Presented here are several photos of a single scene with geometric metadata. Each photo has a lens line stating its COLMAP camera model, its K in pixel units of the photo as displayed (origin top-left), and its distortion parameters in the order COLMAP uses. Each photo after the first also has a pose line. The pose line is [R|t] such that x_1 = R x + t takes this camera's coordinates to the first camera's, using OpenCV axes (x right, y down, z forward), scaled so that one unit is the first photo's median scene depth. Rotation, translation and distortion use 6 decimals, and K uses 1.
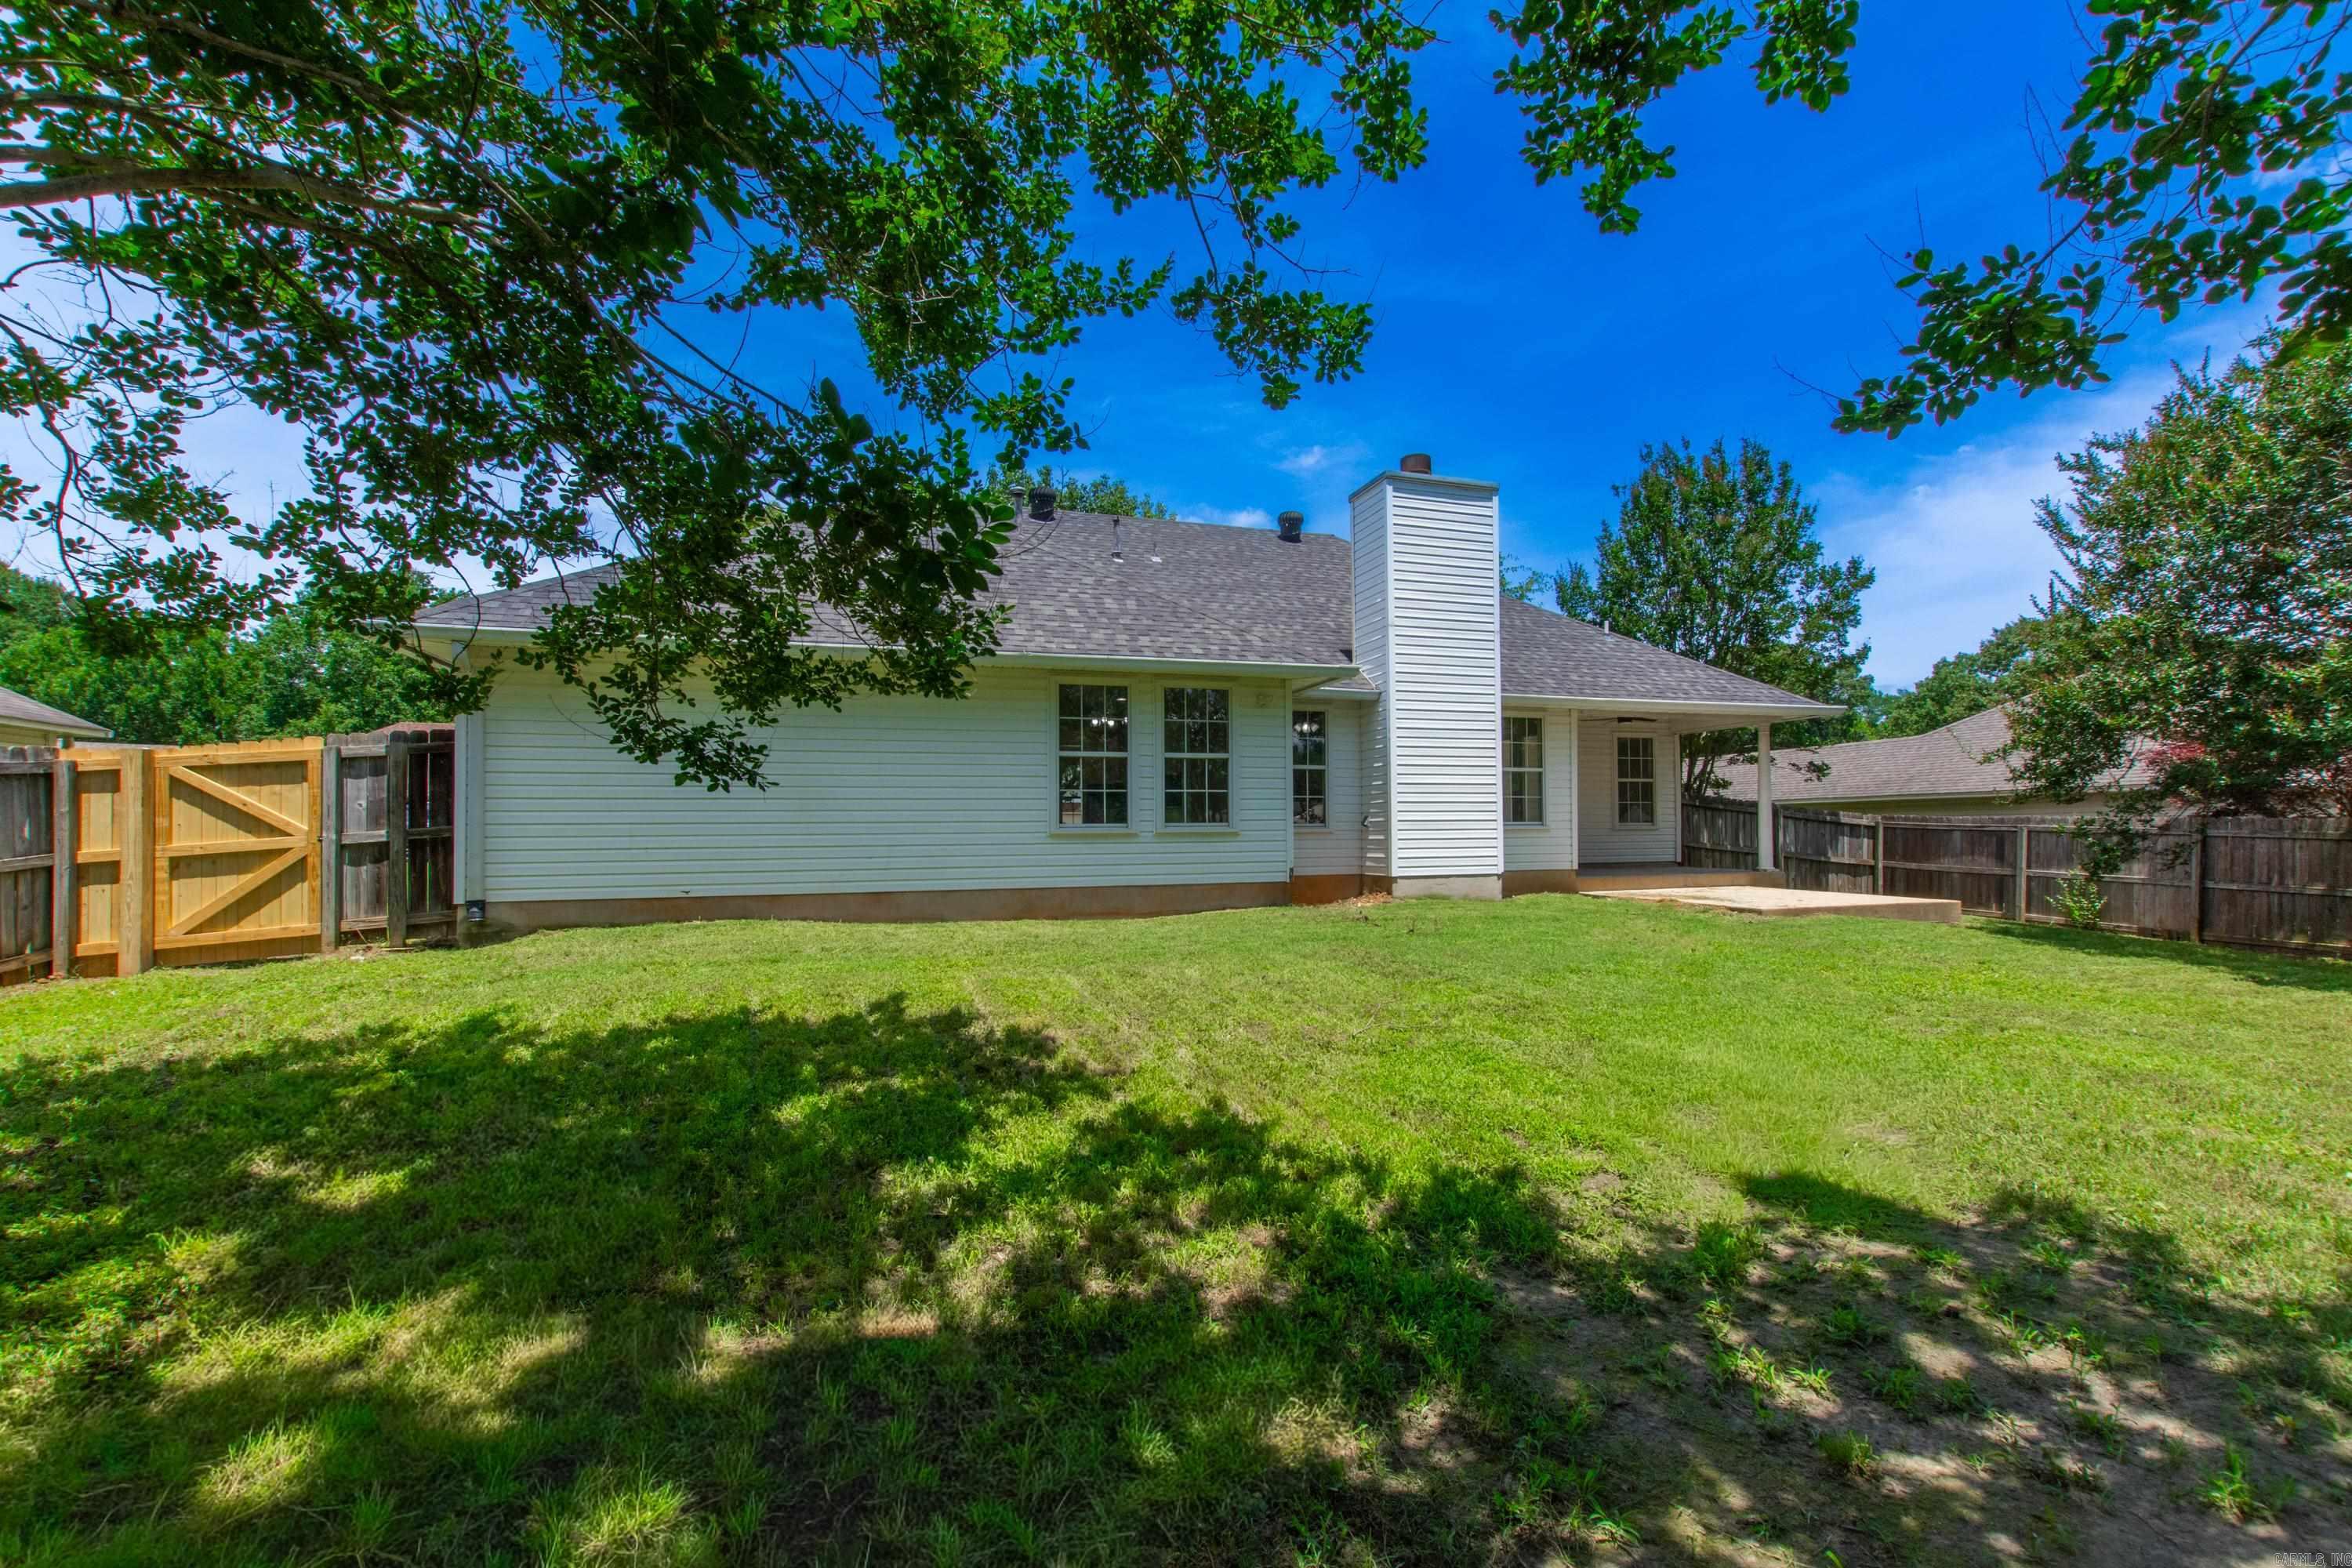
lens RADIAL K [[1027.6, 0, 1184.3], [0, 1027.6, 813.5], [0, 0, 1]] dist [0.000194, 0.000153]
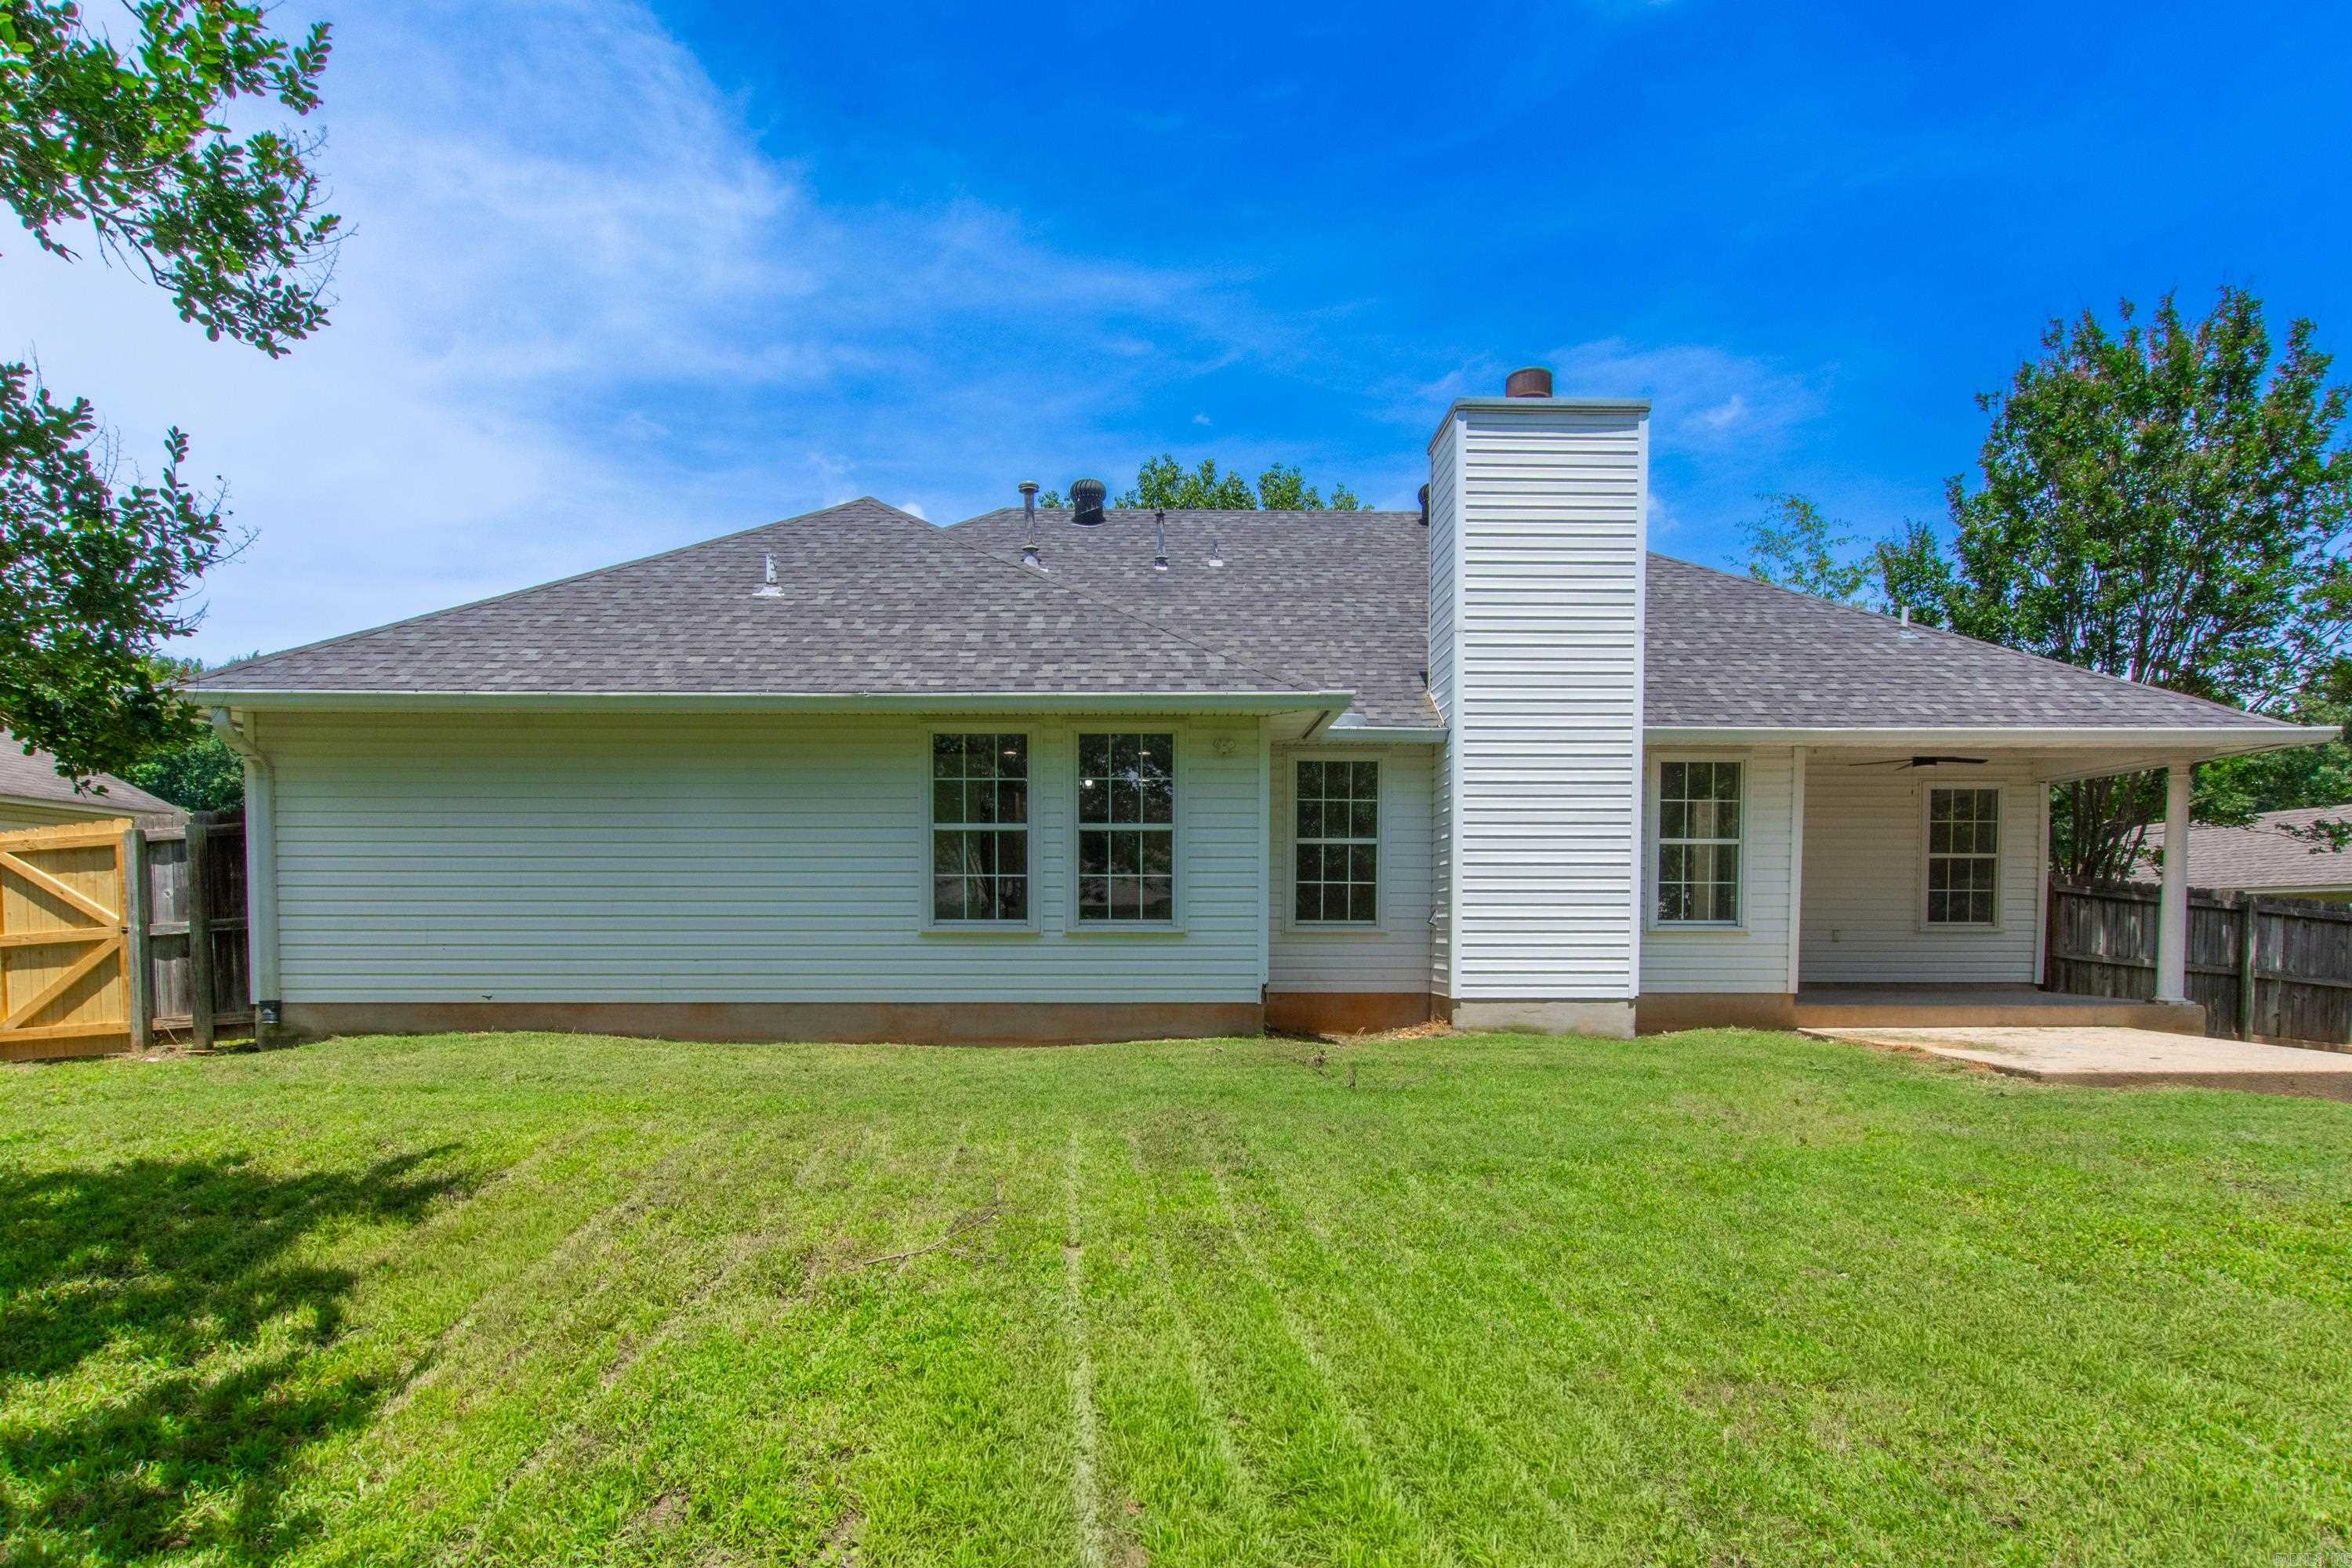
lens RADIAL K [[1226.6, 0, 1143.3], [0, 1226.6, 970.0], [0, 0, 1]] dist [-0.000146, 0.000989]
pose [[0.954124, 0.021660, -0.298626, 0.287803], [-0.004202, 0.998250, 0.058981, -0.006473], [0.299381, -0.055020, 0.952546, 0.173999]]
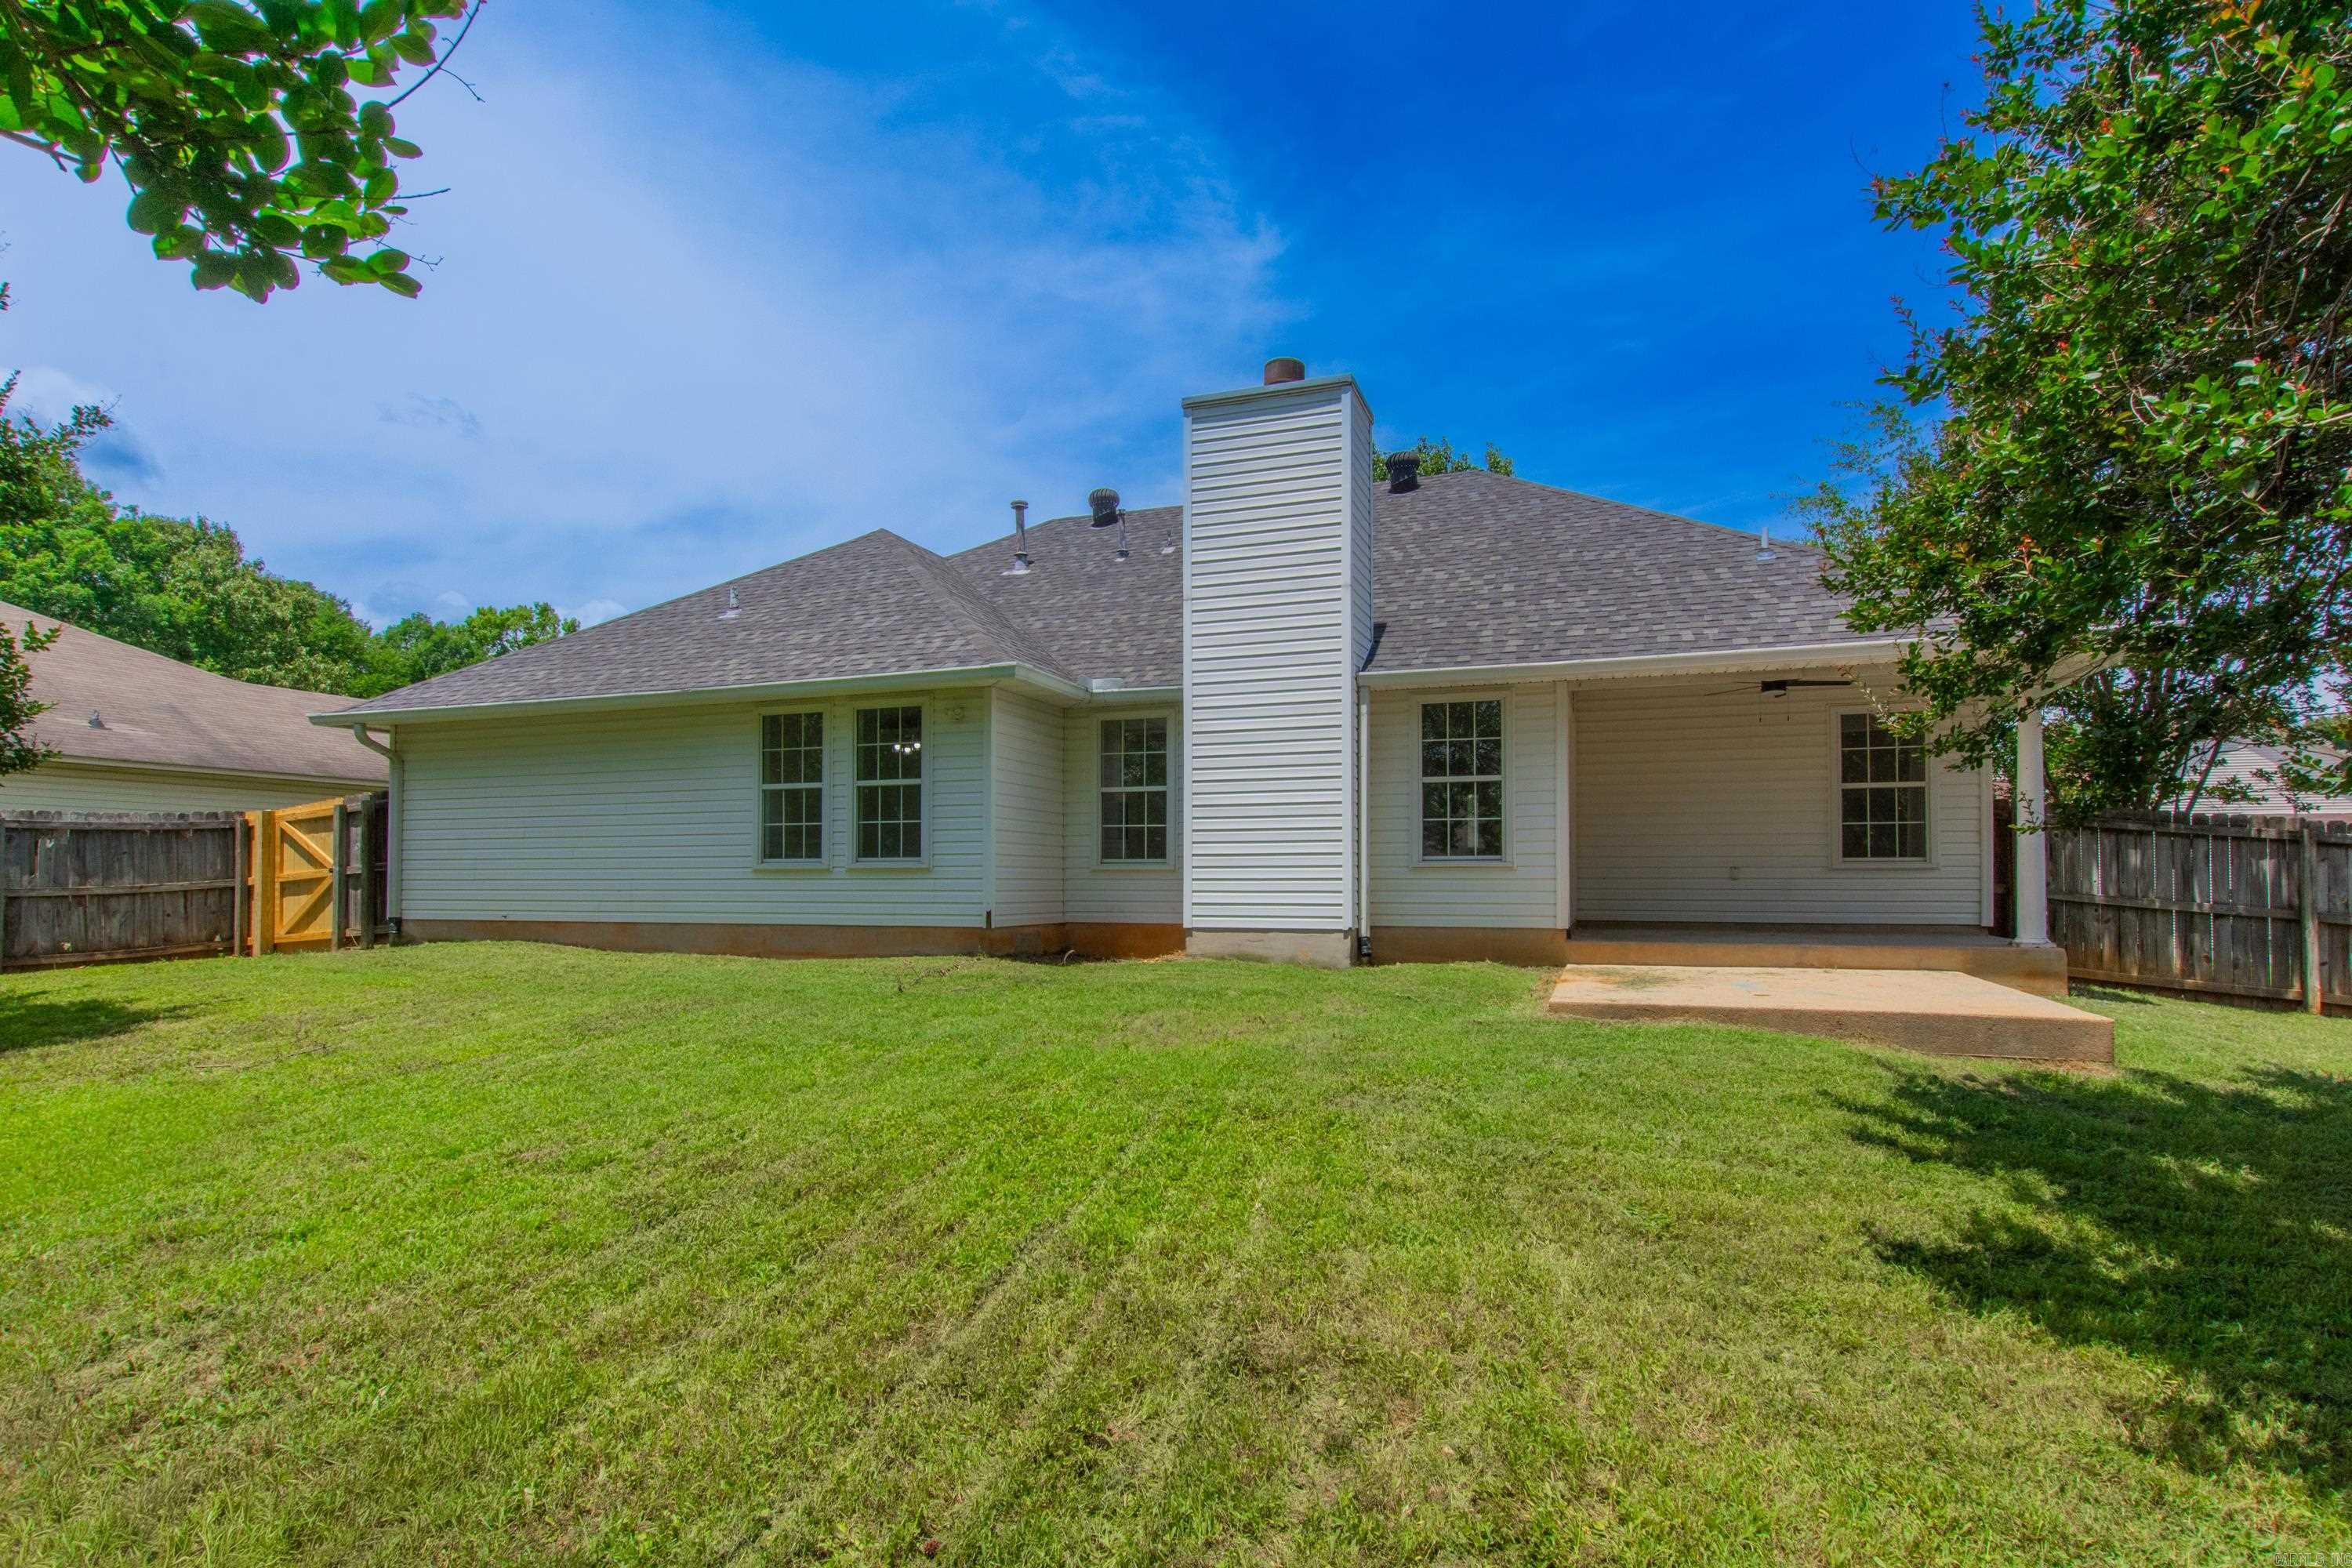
lens RADIAL K [[1151.2, 0, 1183.5], [0, 1151.2, 853.7], [0, 0, 1]] dist [-0.002297, 0.000007]
pose [[0.790353, -0.005487, -0.612627, 0.836276], [0.005853, 0.999982, -0.001406, 0.008683], [0.612624, -0.002475, 0.790371, 0.369442]]
